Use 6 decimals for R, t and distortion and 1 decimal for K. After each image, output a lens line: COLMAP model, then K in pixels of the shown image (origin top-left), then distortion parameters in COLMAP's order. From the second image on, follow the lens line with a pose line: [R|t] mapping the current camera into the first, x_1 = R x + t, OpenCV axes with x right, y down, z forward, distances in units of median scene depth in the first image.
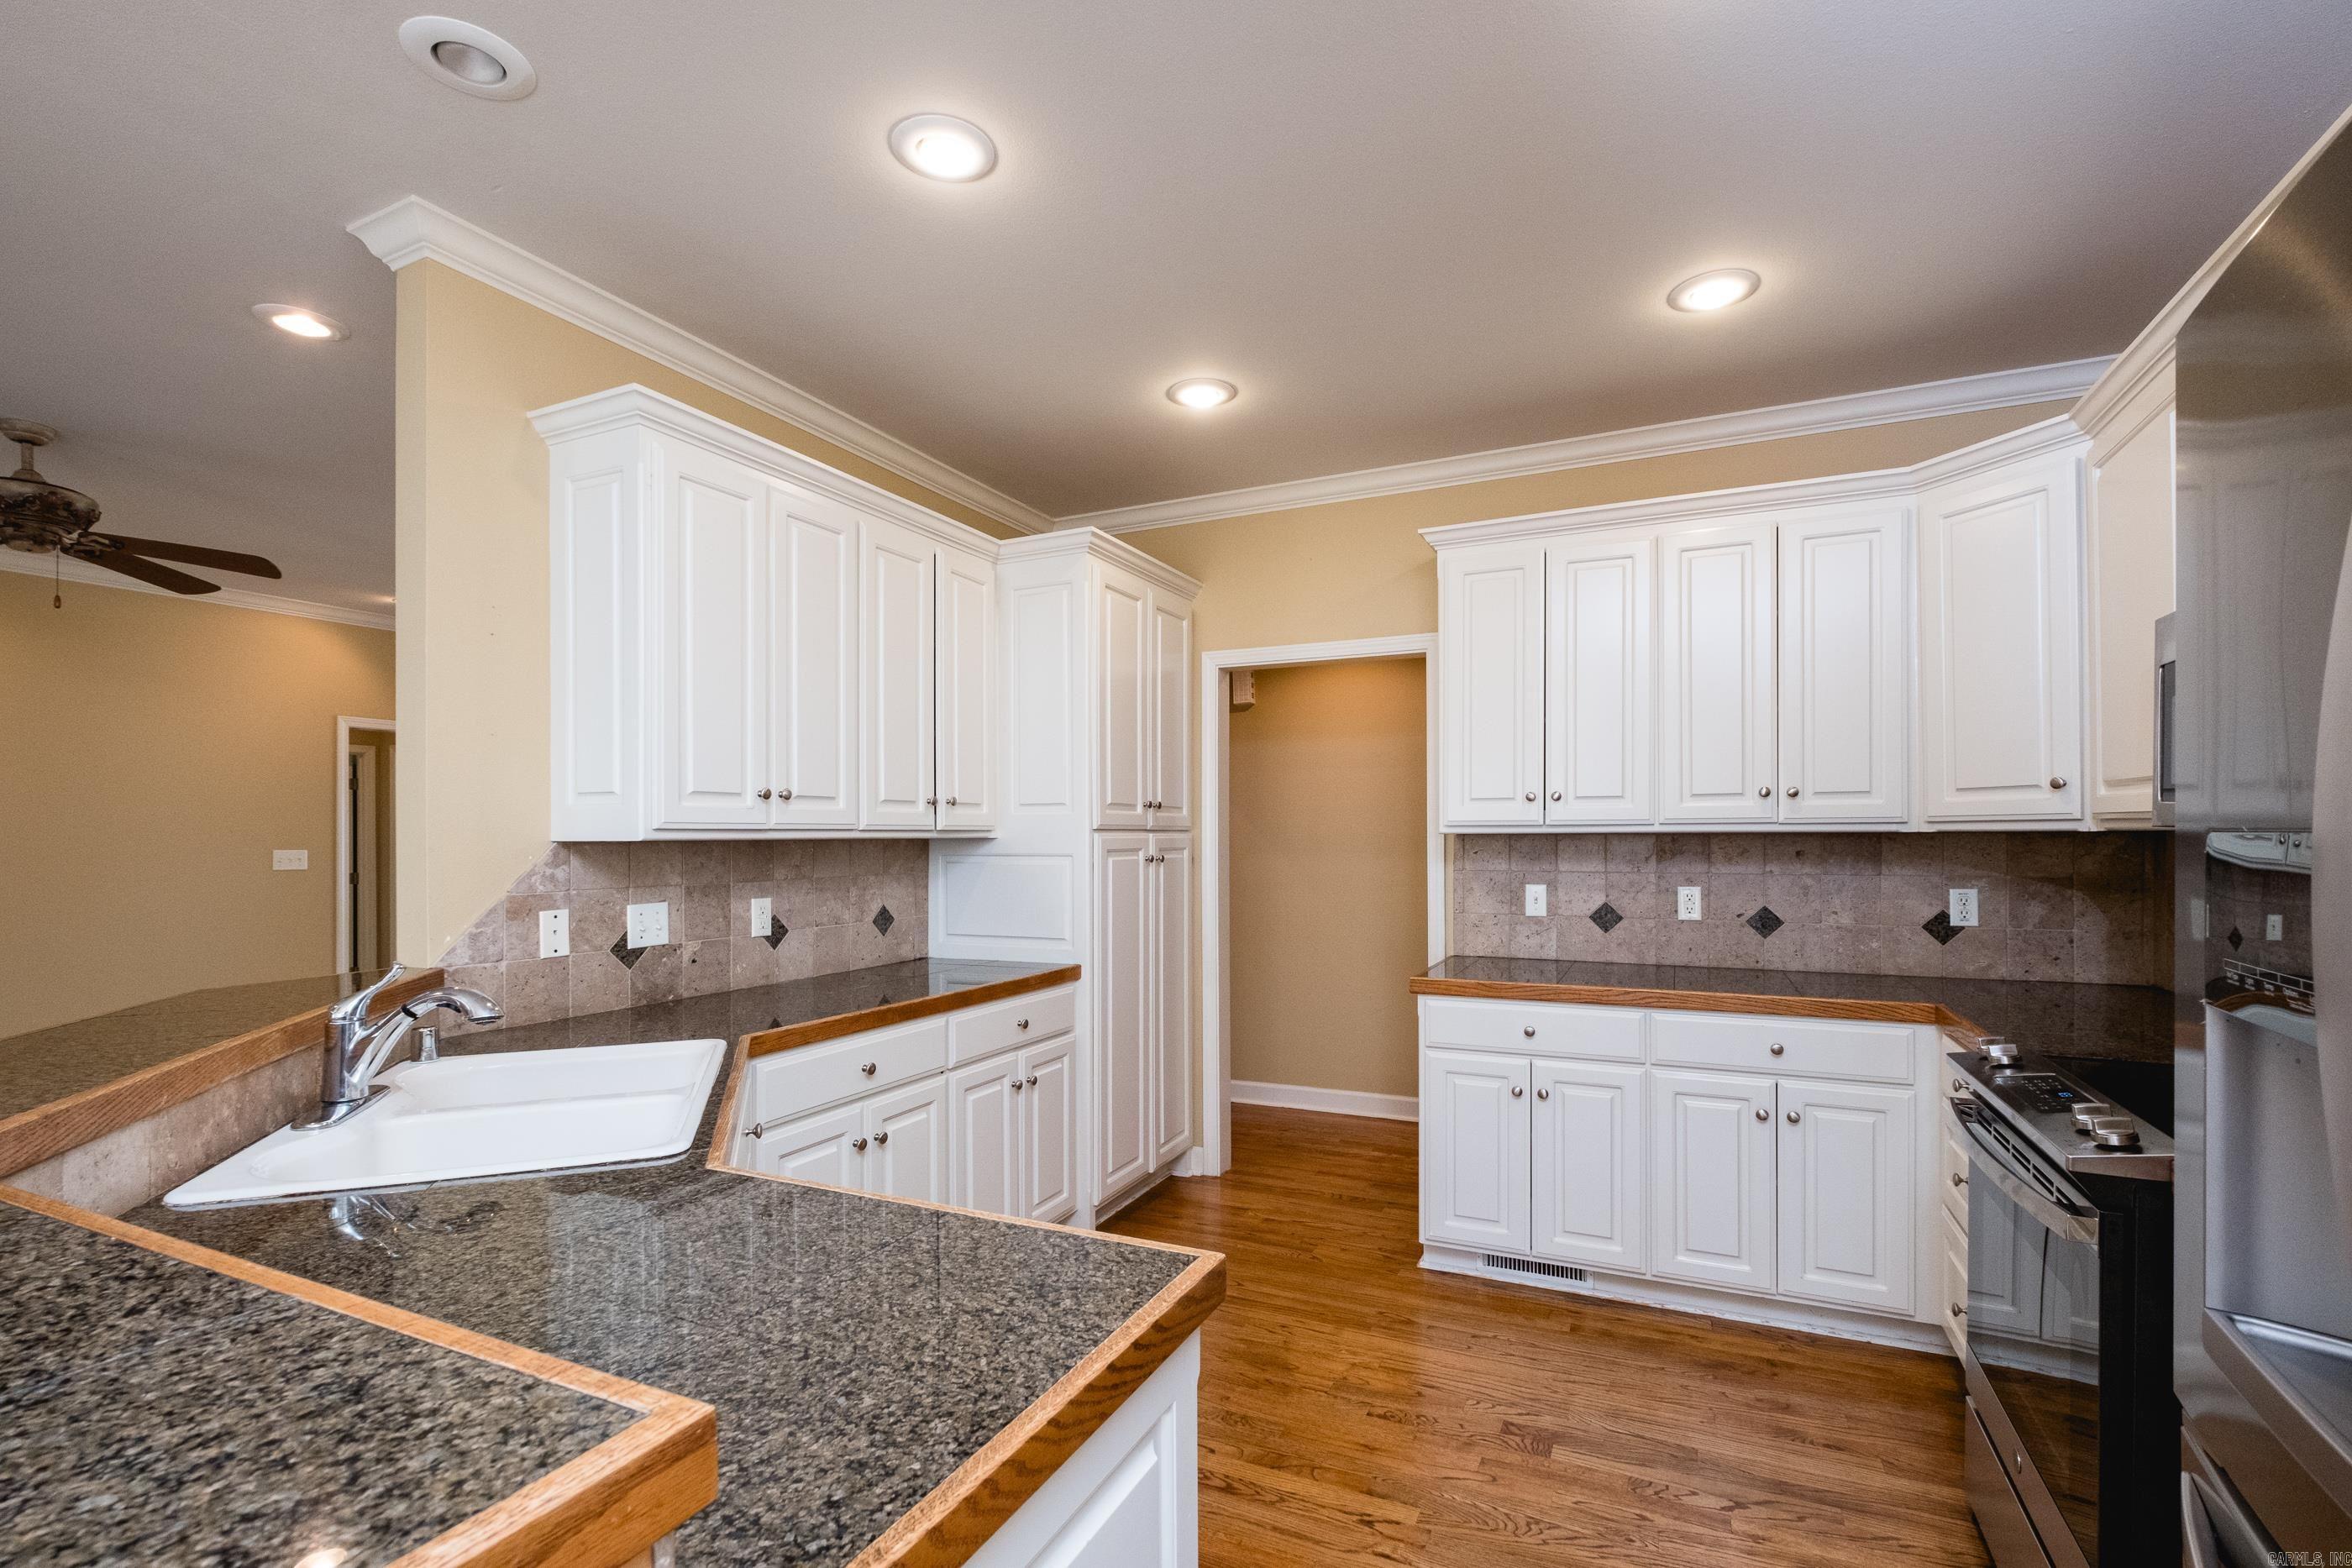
lens RADIAL K [[1026.4, 0, 1166.9], [0, 1026.4, 832.7], [0, 0, 1]] dist [0.001950, -0.003439]
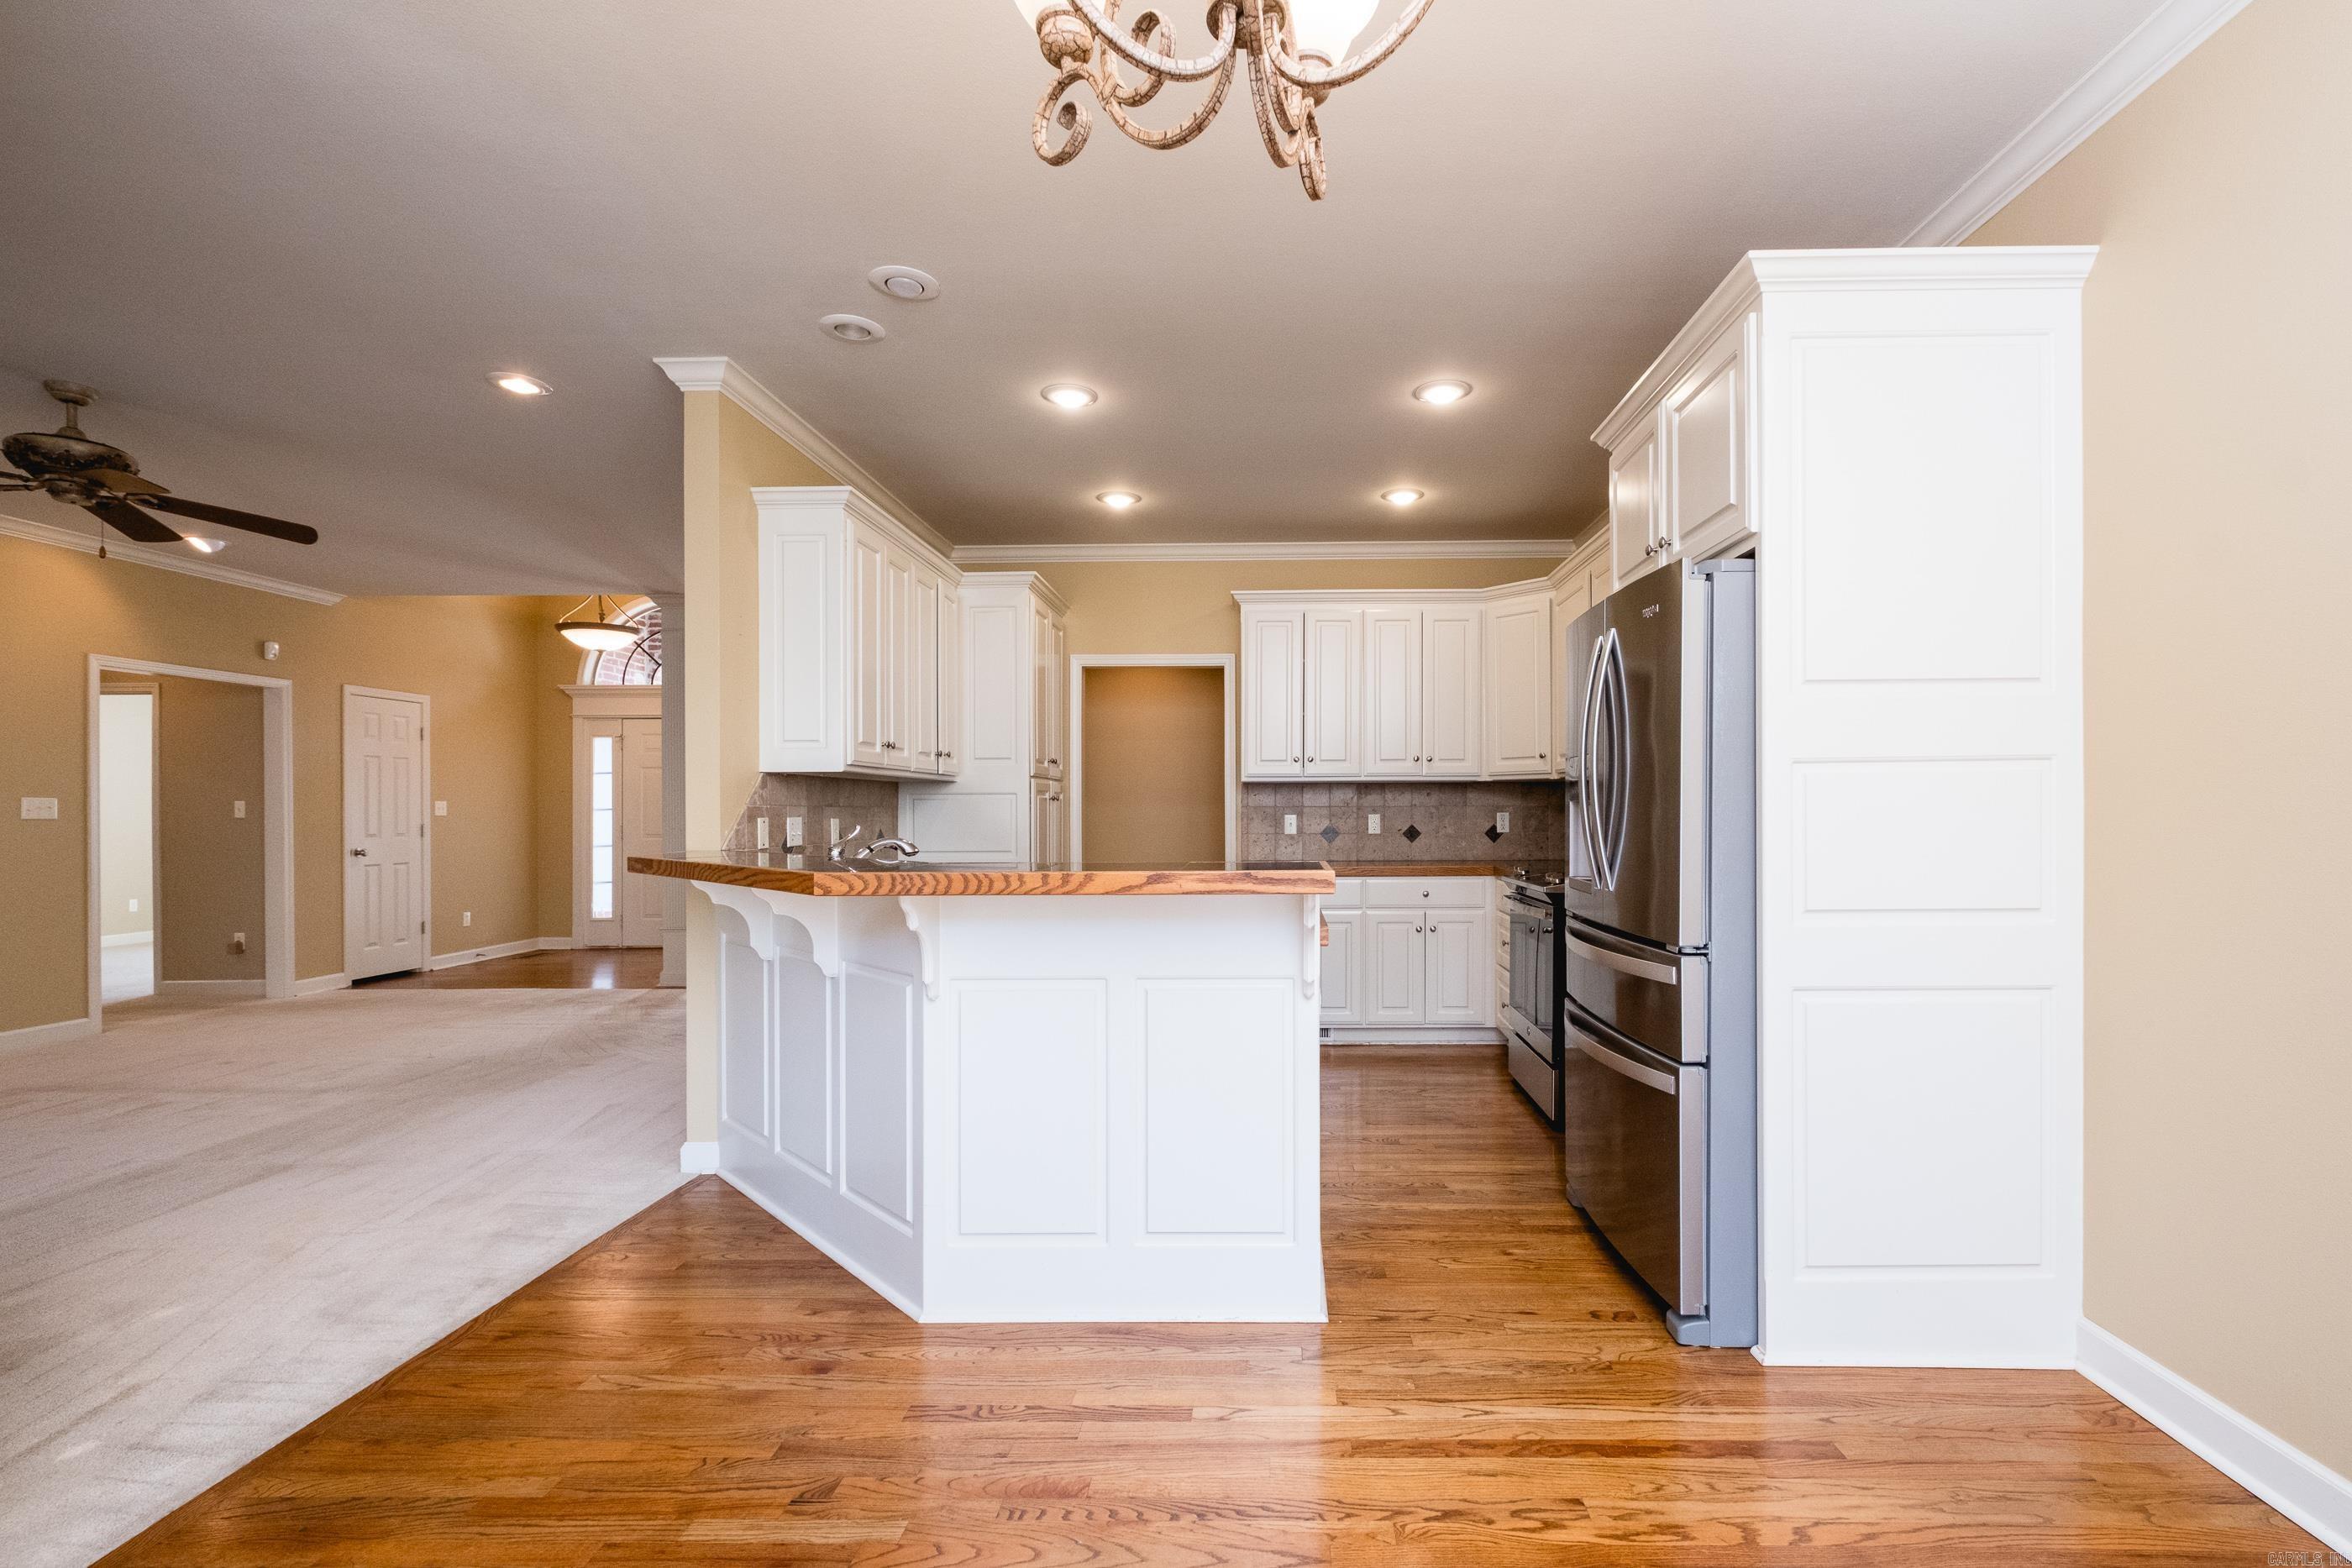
lens RADIAL K [[1026.4, 0, 1254.8], [0, 1026.4, 816.4], [0, 0, 1]] dist [0.001950, -0.003439]
pose [[0.904774, -0.002460, 0.425886, -0.502418], [-0.000463, 0.999977, 0.006760, 0.055222], [-0.425893, -0.006314, 0.904752, -0.585680]]
